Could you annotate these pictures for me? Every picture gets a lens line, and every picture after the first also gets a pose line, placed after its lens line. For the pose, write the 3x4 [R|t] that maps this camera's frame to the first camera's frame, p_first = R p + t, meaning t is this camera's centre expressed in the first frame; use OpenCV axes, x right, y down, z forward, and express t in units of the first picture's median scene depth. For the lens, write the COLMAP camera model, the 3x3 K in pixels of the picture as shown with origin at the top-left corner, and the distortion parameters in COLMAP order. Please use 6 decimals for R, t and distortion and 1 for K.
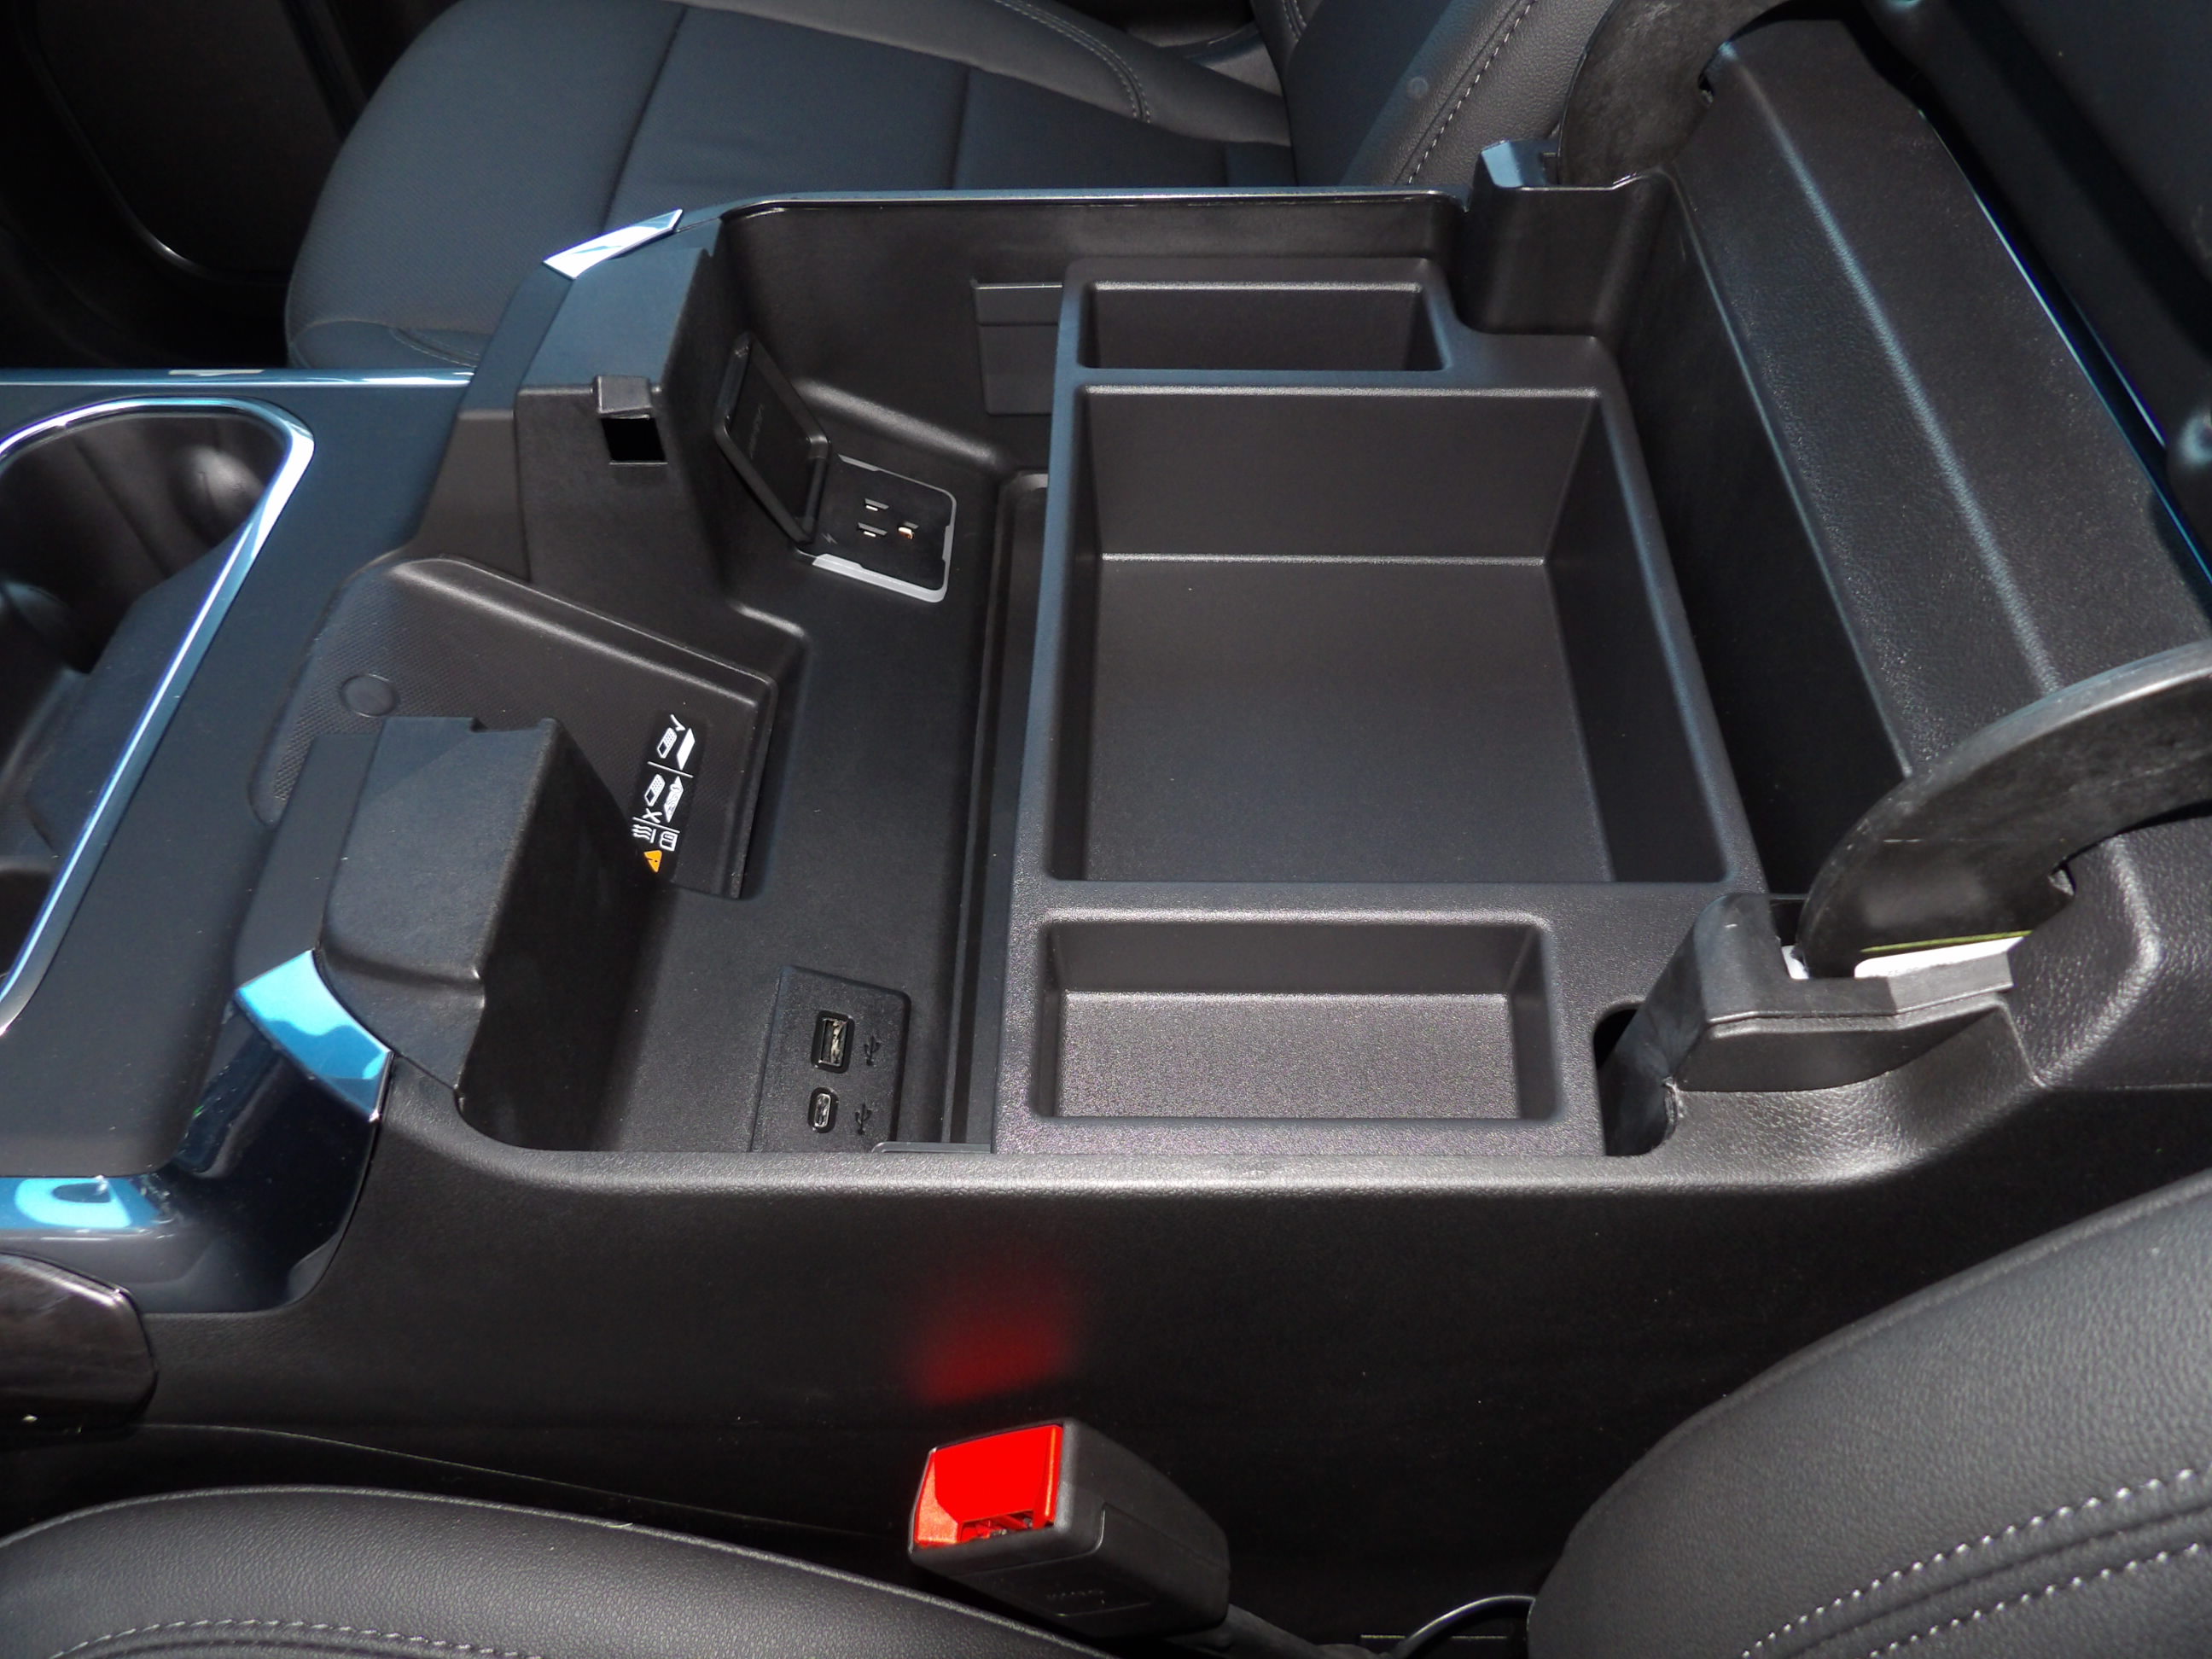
lens RADIAL K [[1576.4, 0, 1103.6], [0, 1576.4, 791.0], [0, 0, 1]] dist [-0.041549, 0.053015]
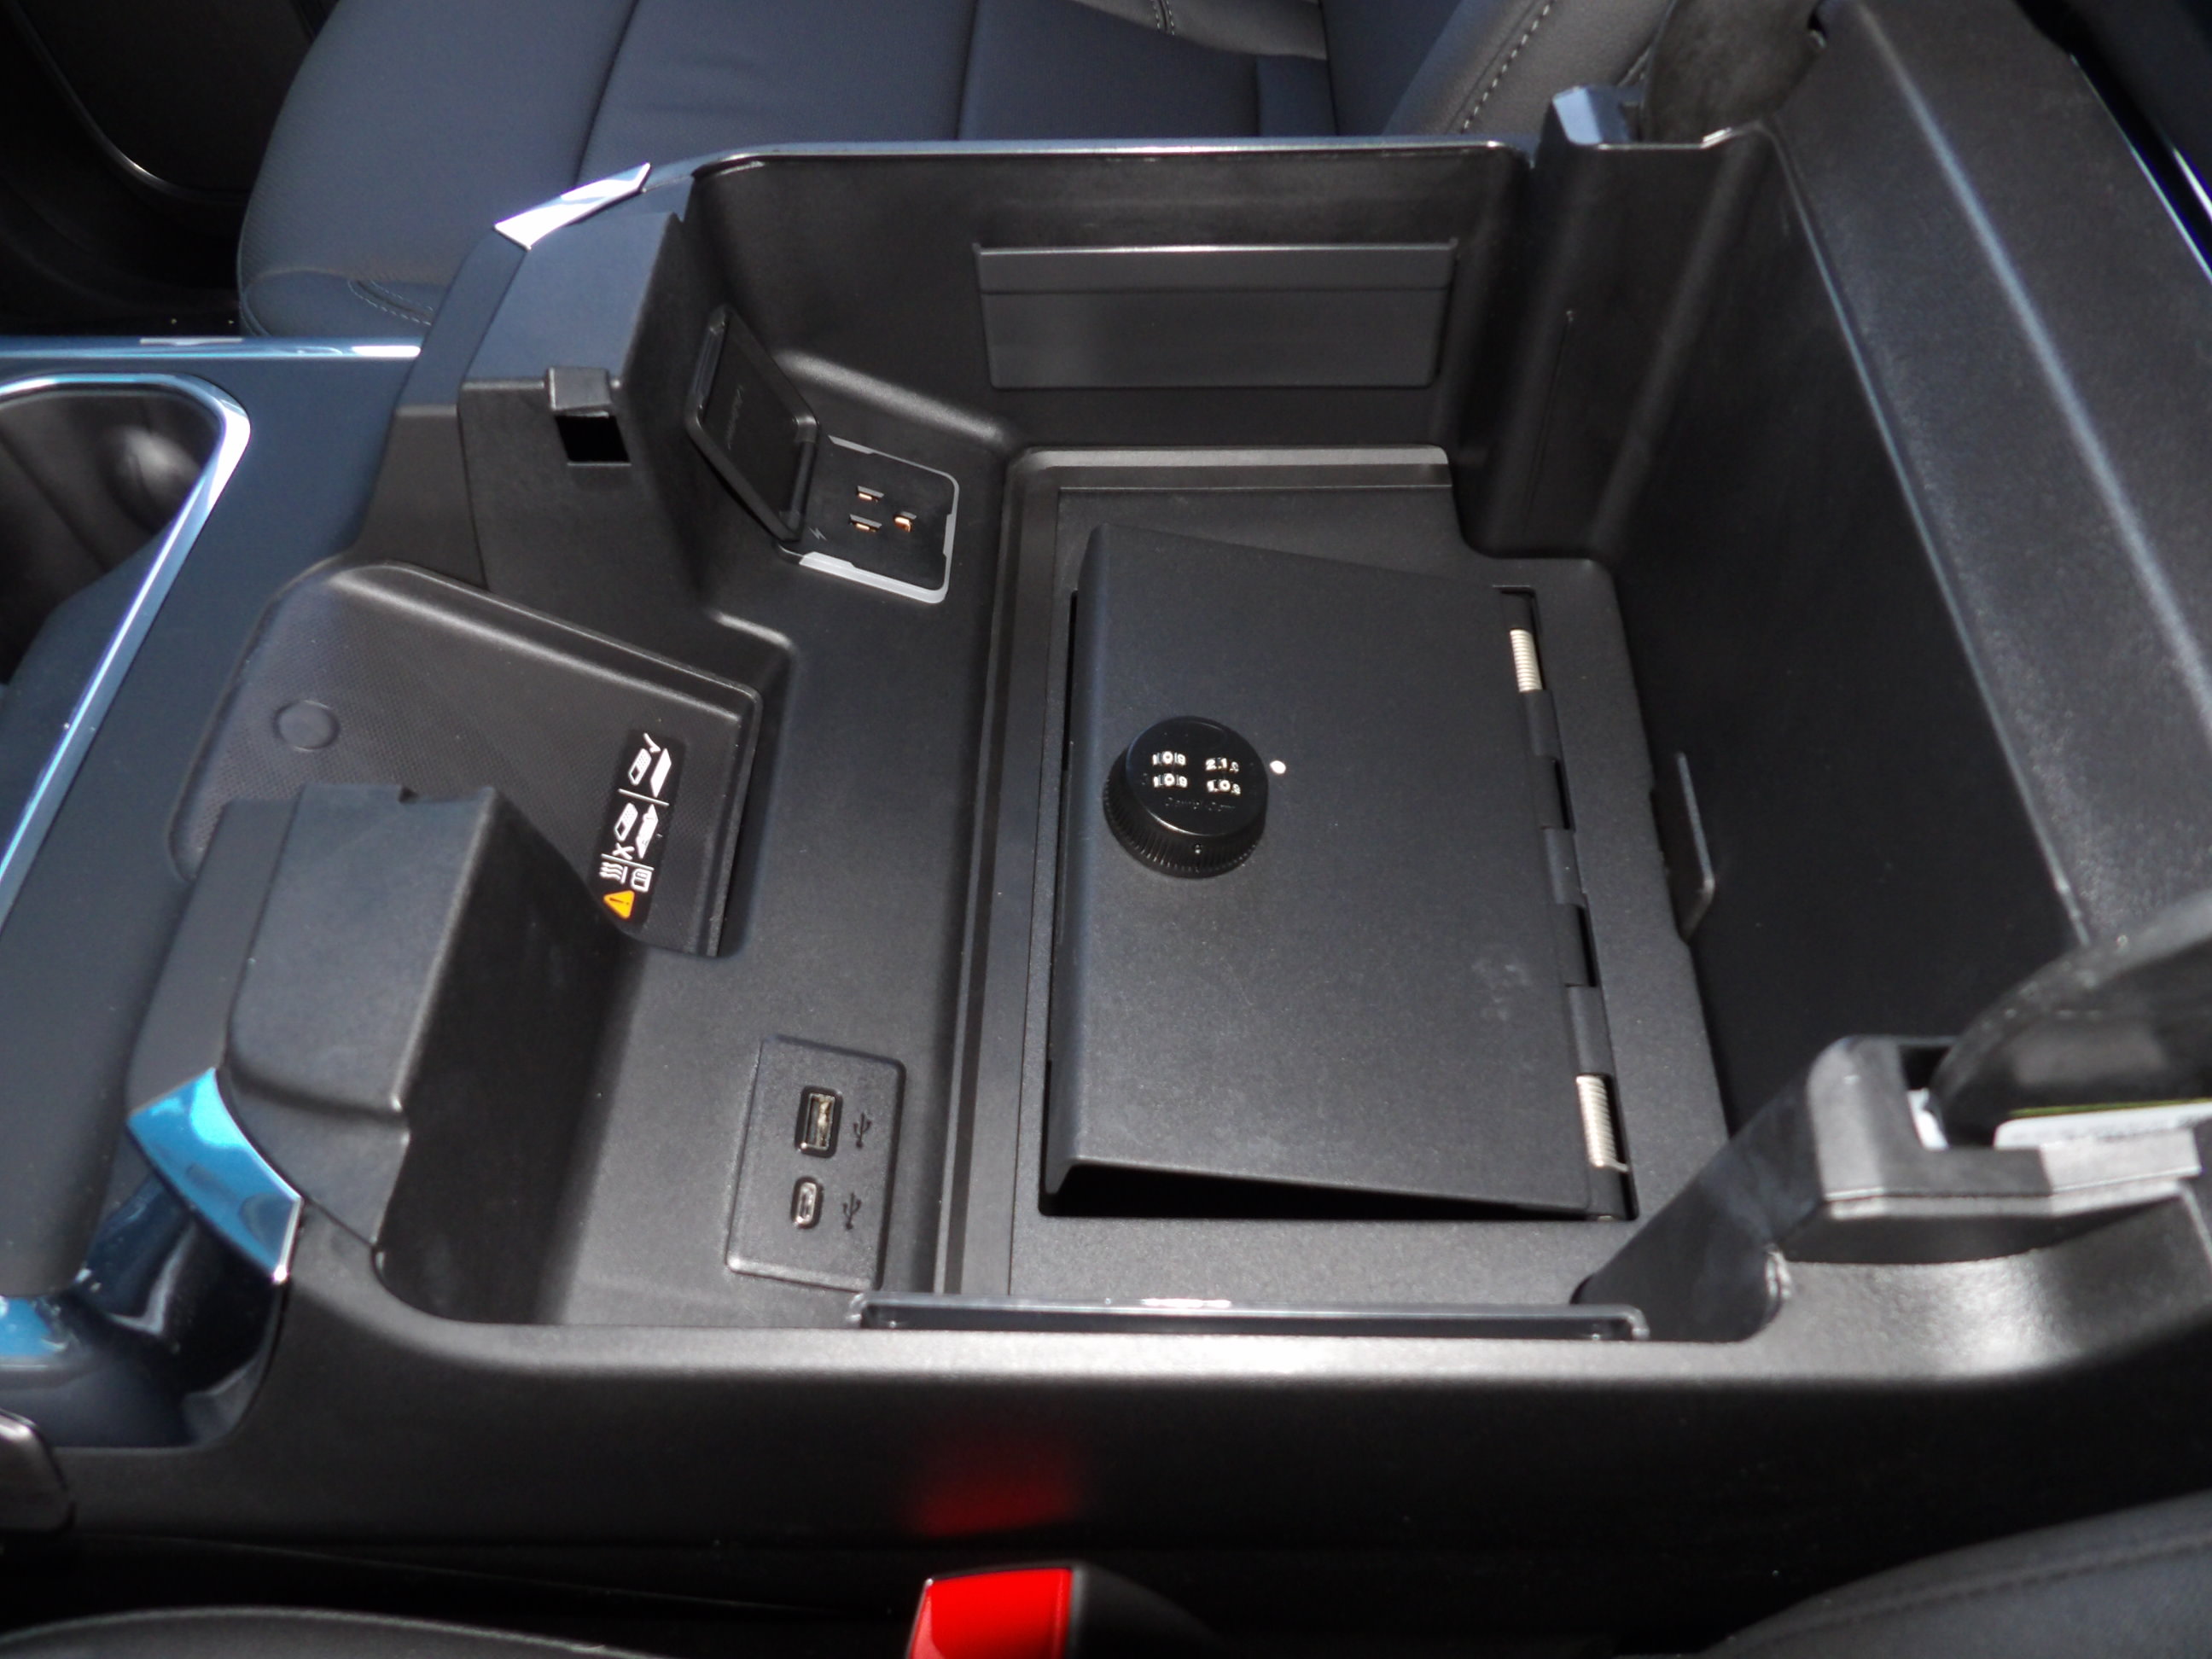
lens RADIAL K [[1589.5, 0, 1103.3], [0, 1589.5, 787.3], [0, 0, 1]] dist [-0.046319, 0.060968]
pose [[0.999889, 0.001705, -0.014785, 0.003896], [-0.000855, 0.998359, 0.057265, -0.076091], [0.014858, -0.057246, 0.998250, 0.094777]]
